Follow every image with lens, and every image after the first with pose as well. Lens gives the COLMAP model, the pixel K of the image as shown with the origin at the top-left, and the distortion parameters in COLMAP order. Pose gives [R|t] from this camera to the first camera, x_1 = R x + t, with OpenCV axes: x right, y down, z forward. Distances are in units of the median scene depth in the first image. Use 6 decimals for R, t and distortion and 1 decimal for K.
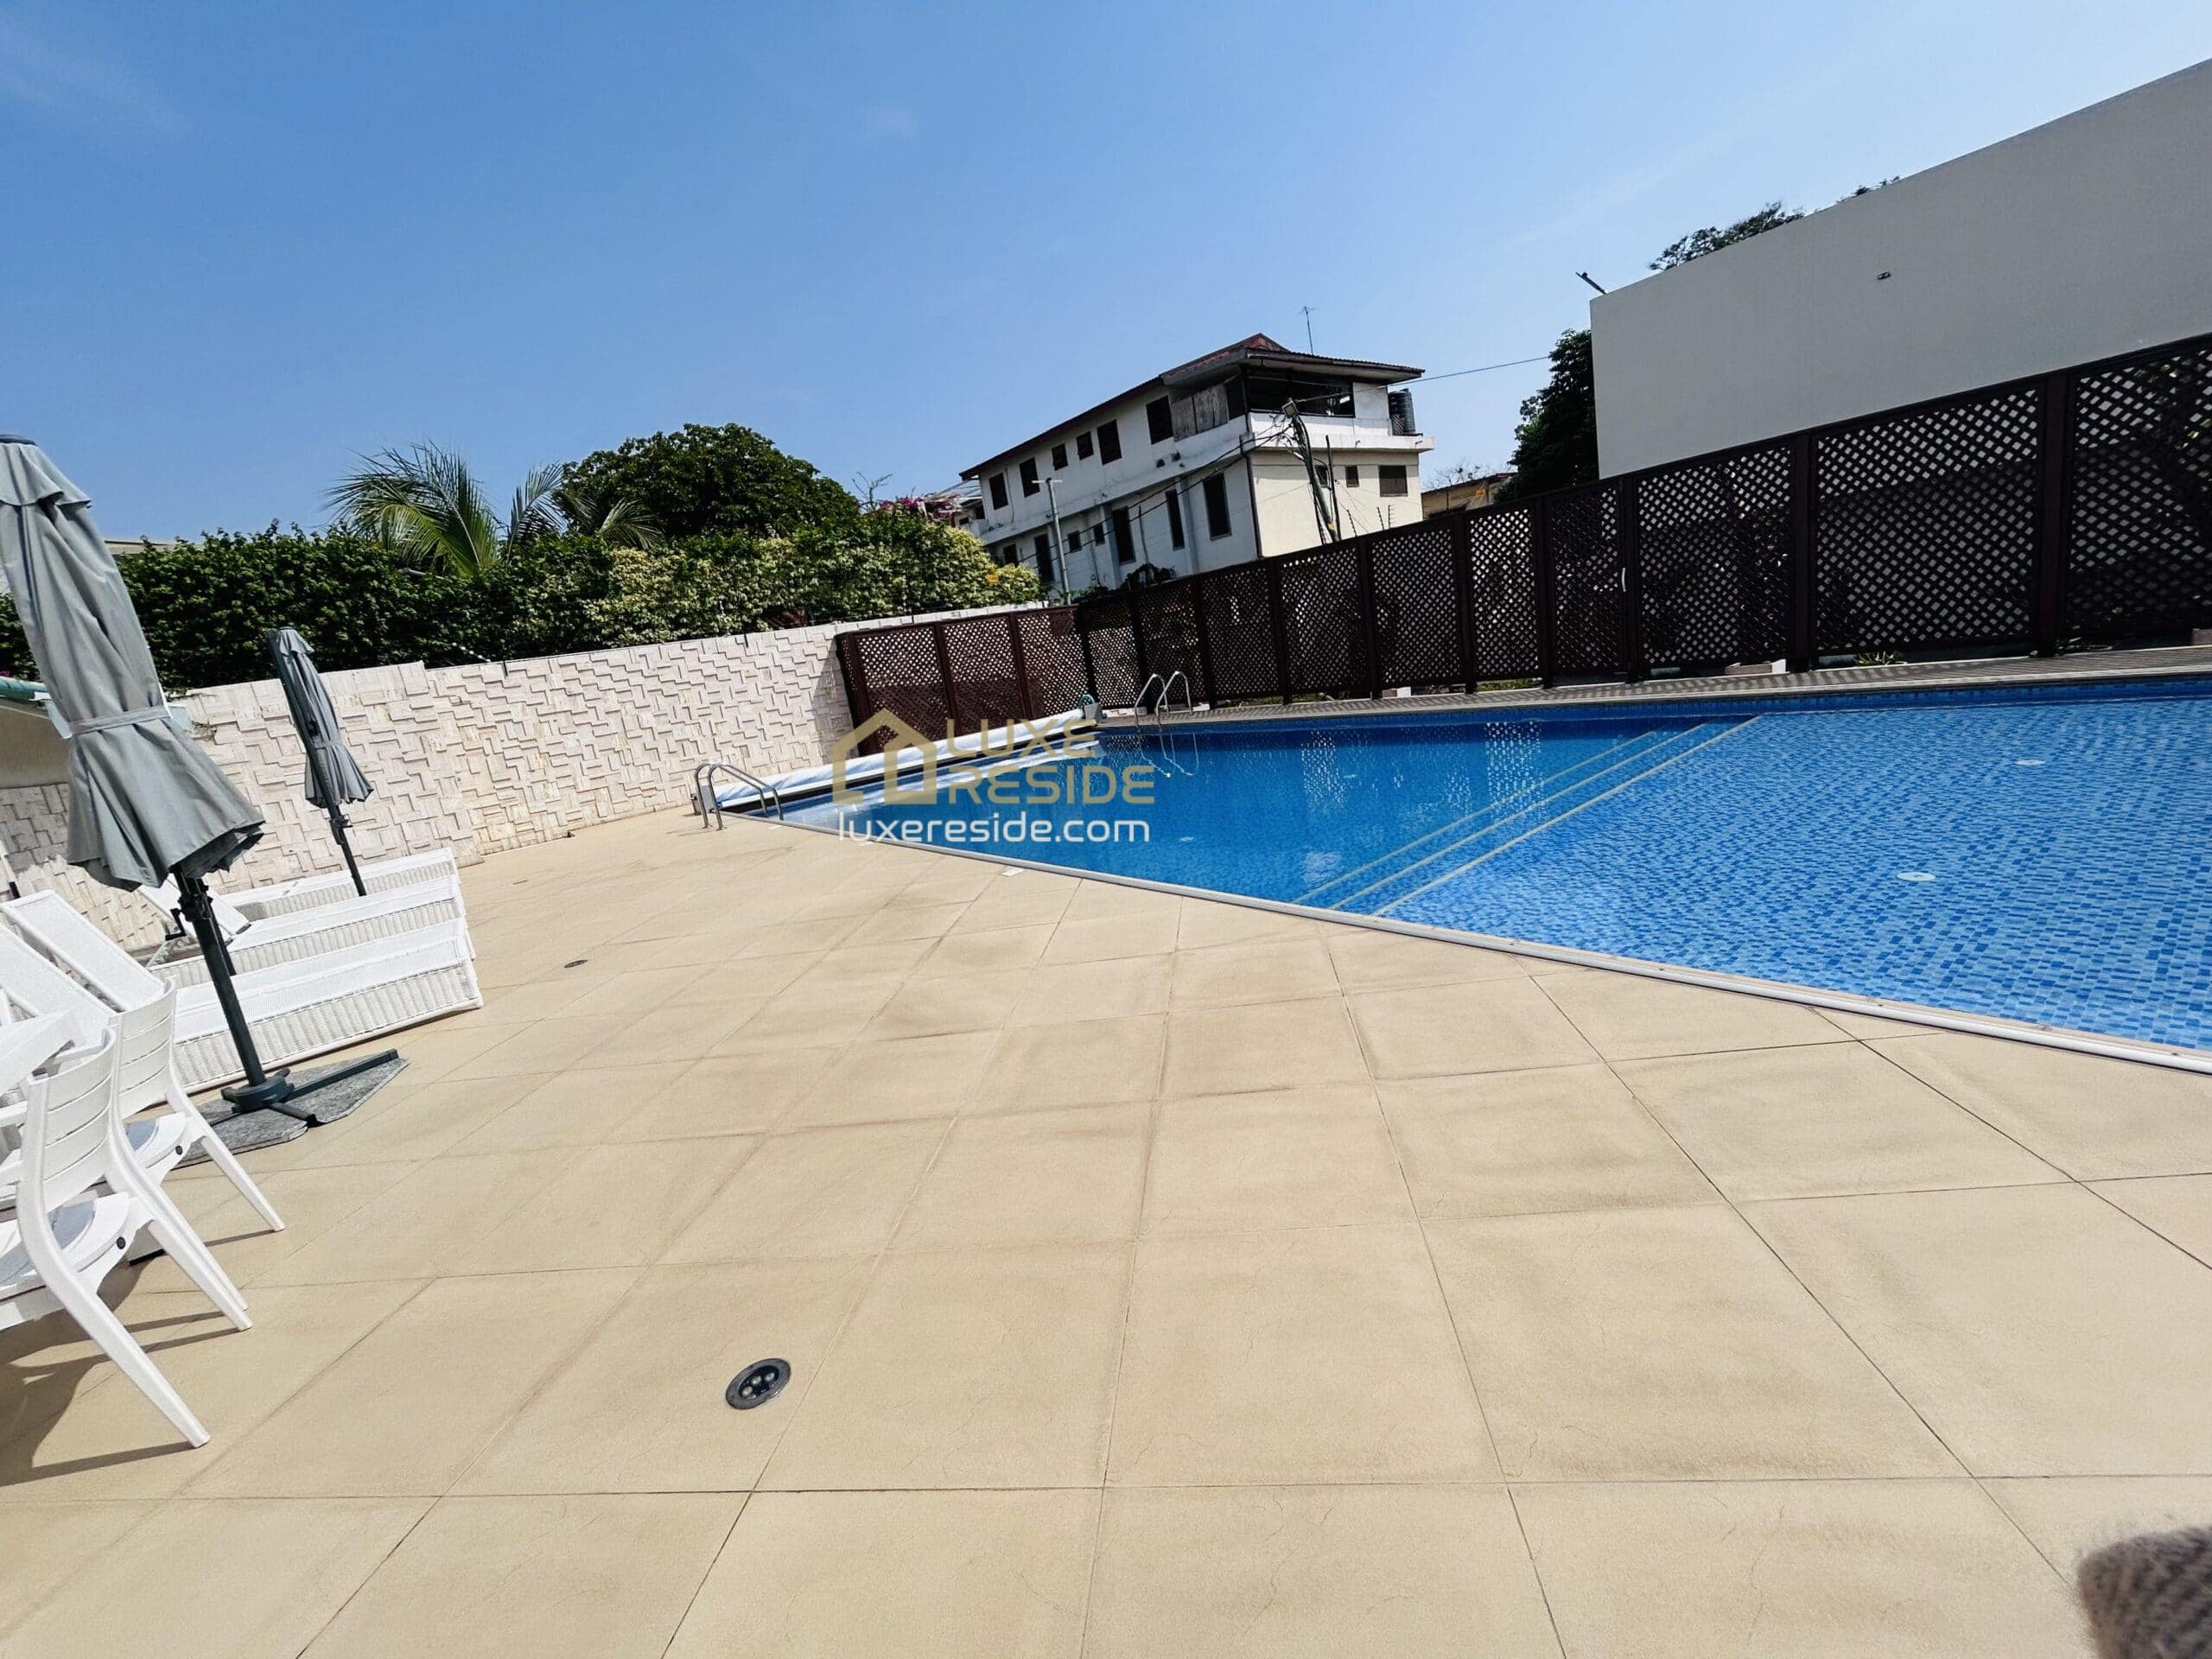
lens RADIAL K [[905.9, 0, 1100.5], [0, 905.9, 836.3], [0, 0, 1]] dist [-0.001171, 0.000465]
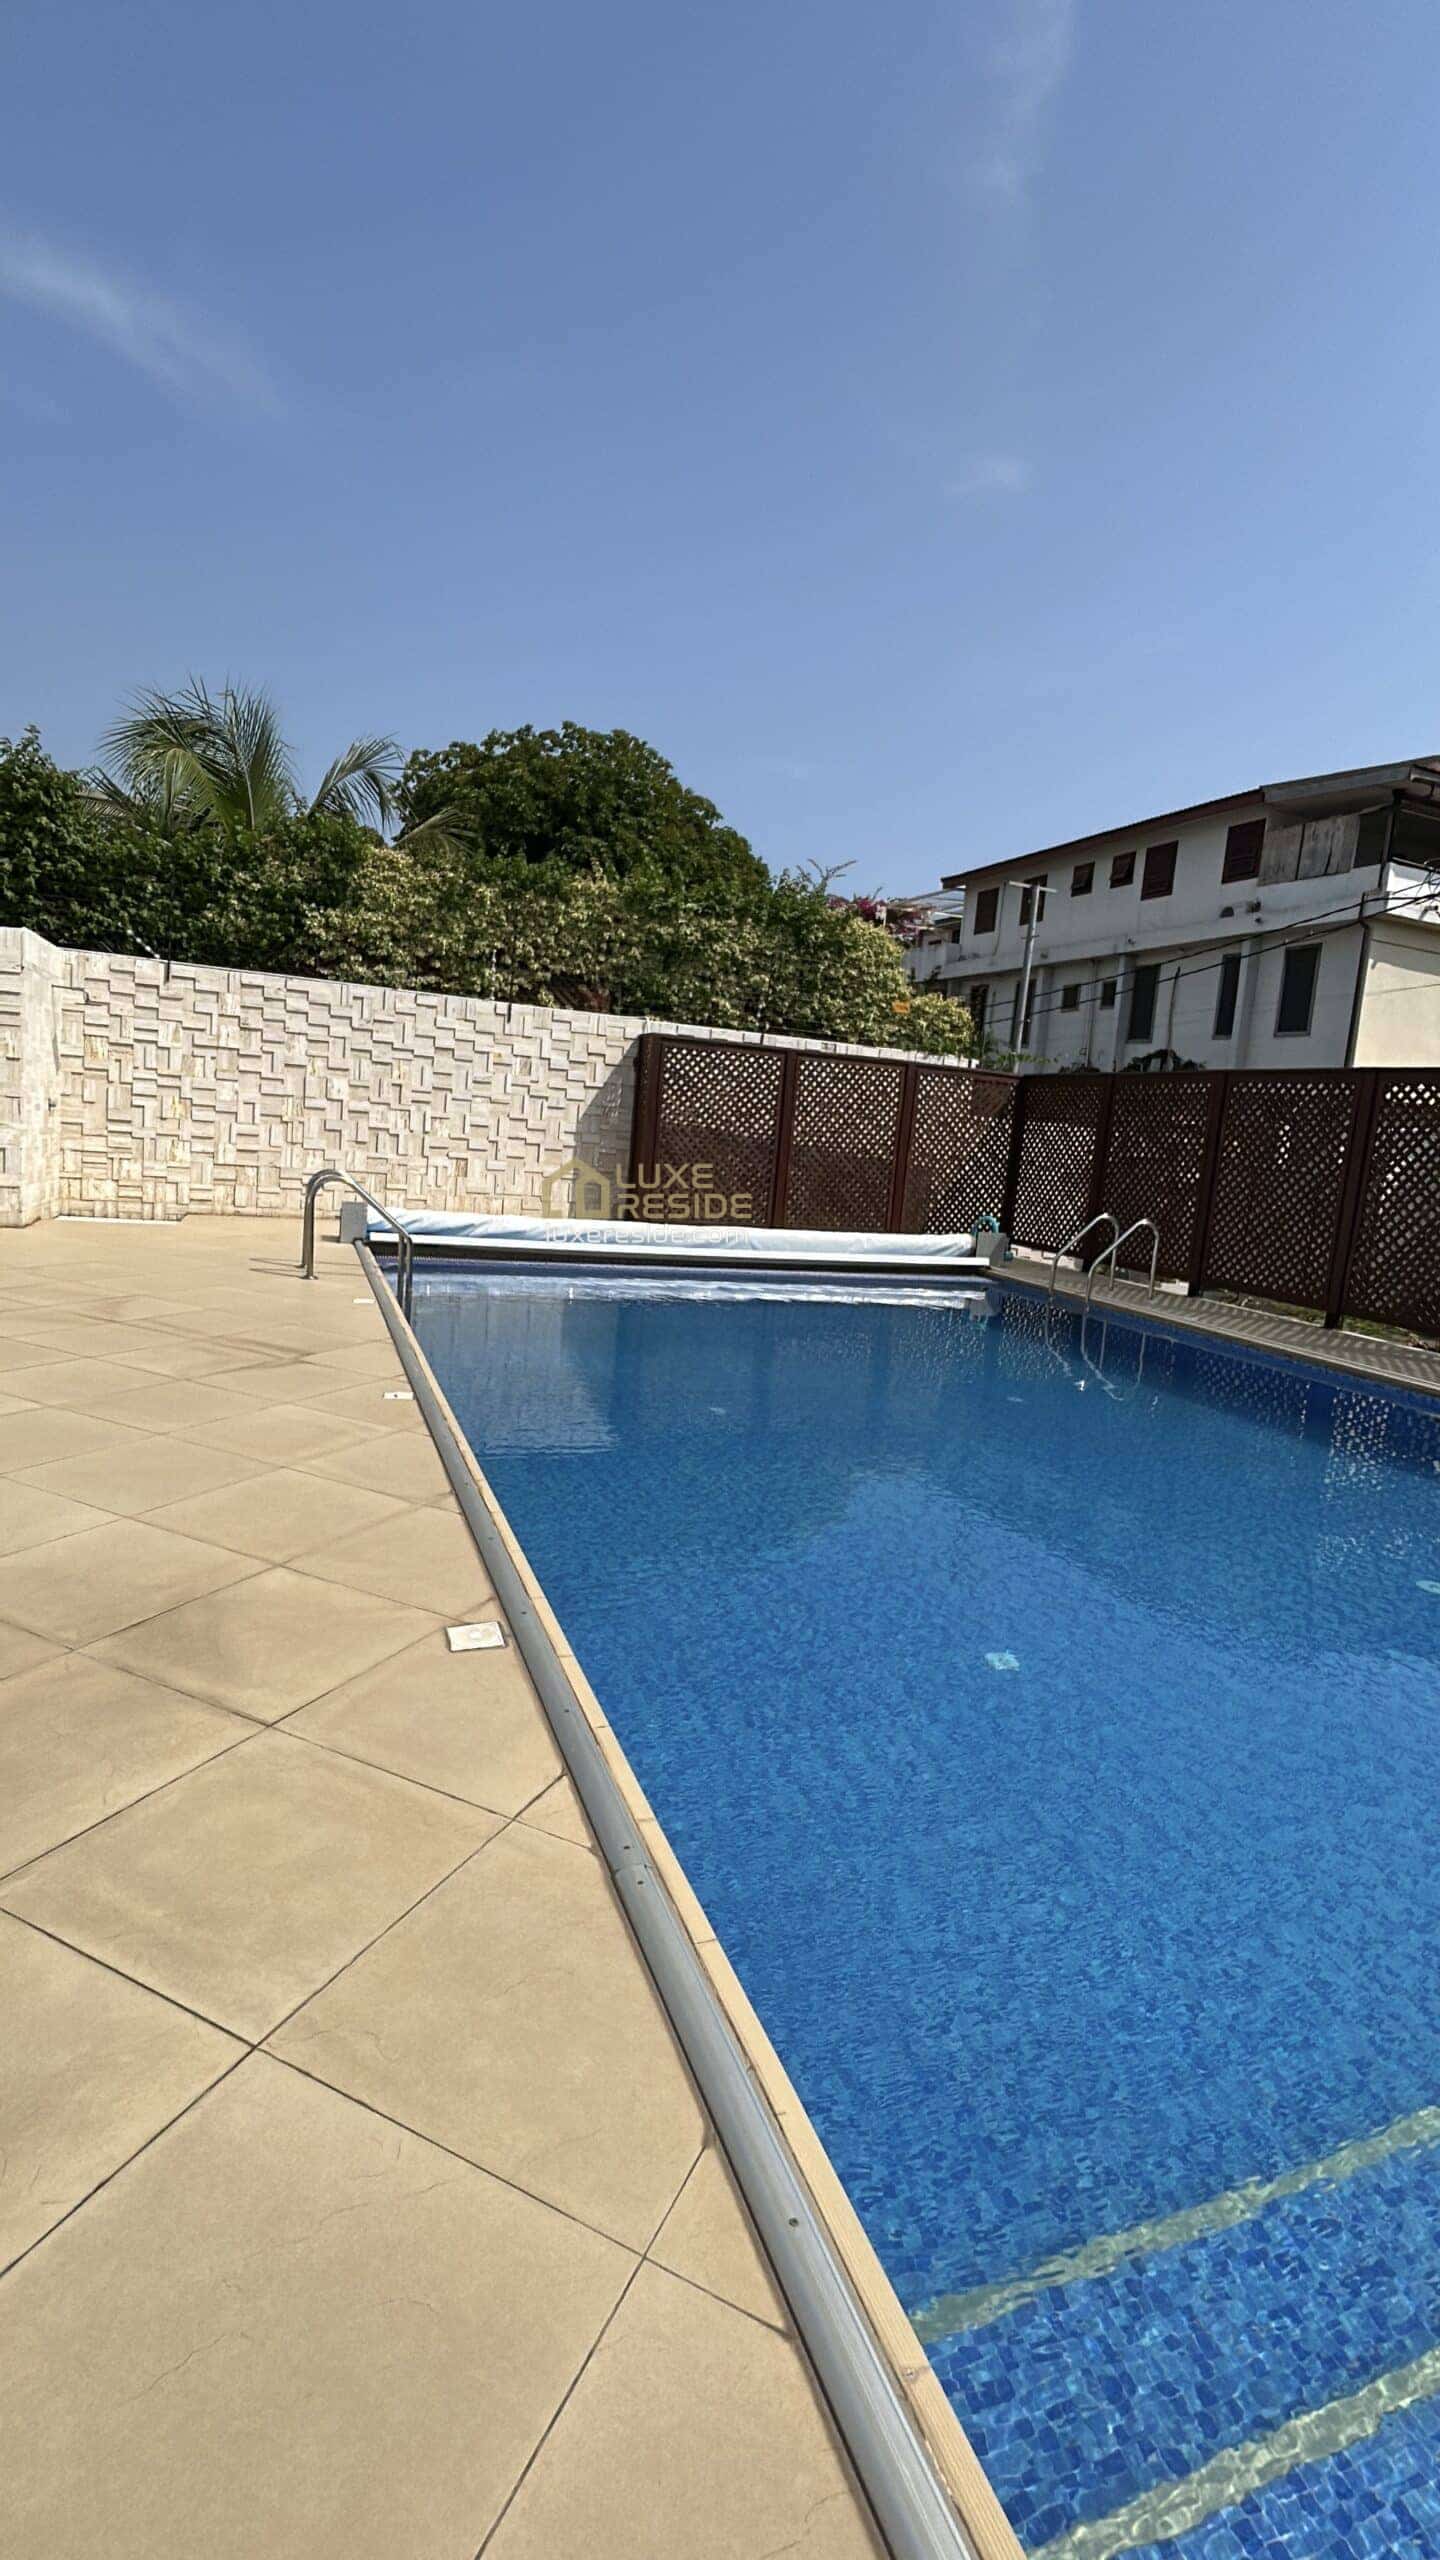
lens RADIAL K [[1167.7, 0, 724.8], [0, 1167.7, 1266.2], [0, 0, 1]] dist [-0.000610, 0.000277]
pose [[0.927114, 0.269882, -0.260044, 0.033656], [-0.287355, 0.957324, -0.030942, -0.047923], [0.240596, 0.103411, 0.965101, 0.194322]]
